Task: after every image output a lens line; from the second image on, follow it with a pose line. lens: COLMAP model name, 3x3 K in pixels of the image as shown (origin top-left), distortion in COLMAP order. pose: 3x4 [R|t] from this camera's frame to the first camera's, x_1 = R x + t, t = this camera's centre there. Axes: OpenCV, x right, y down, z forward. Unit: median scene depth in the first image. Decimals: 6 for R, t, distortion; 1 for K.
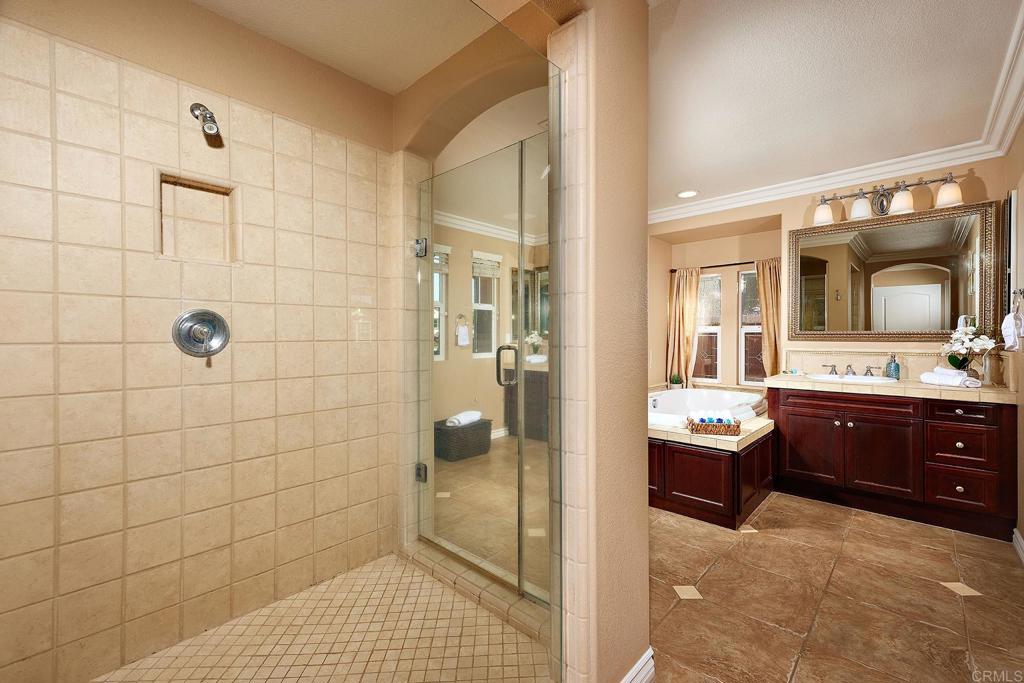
lens RADIAL K [[423.4, 0, 517.6], [0, 423.4, 340.6], [0, 0, 1]] dist [0.009813, -0.001866]
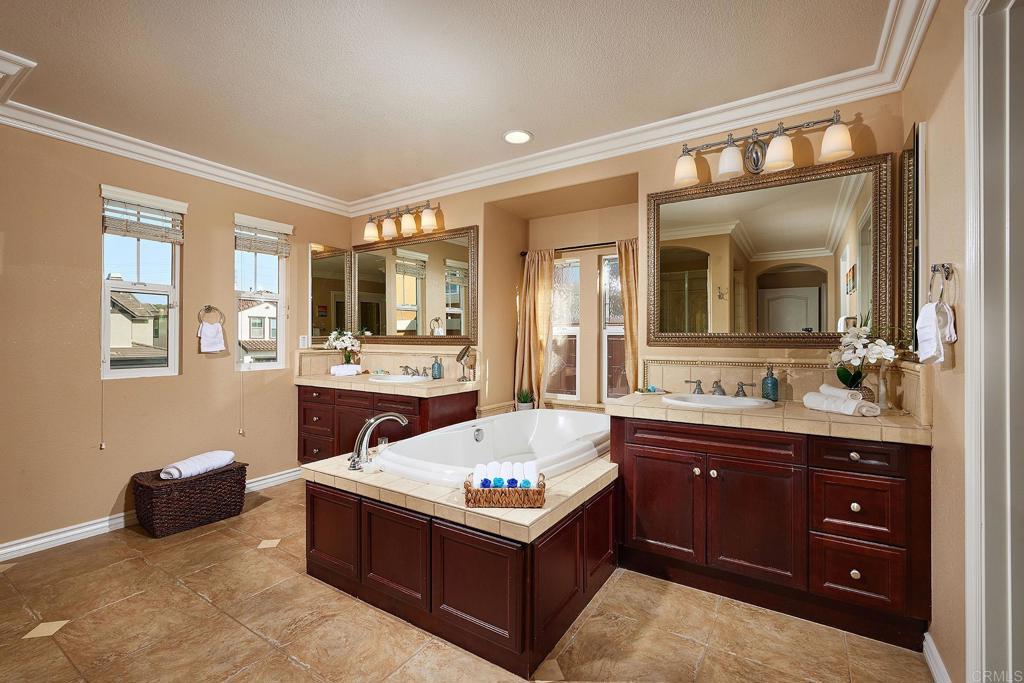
lens RADIAL K [[454.4, 0, 505.2], [0, 454.4, 340.4], [0, 0, 1]] dist [-0.008511, 0.001782]
pose [[0.983829, 0.002364, 0.179096, 0.308316], [-0.000965, 0.999968, -0.007898, -0.003941], [-0.179109, 0.007597, 0.983800, 0.332429]]
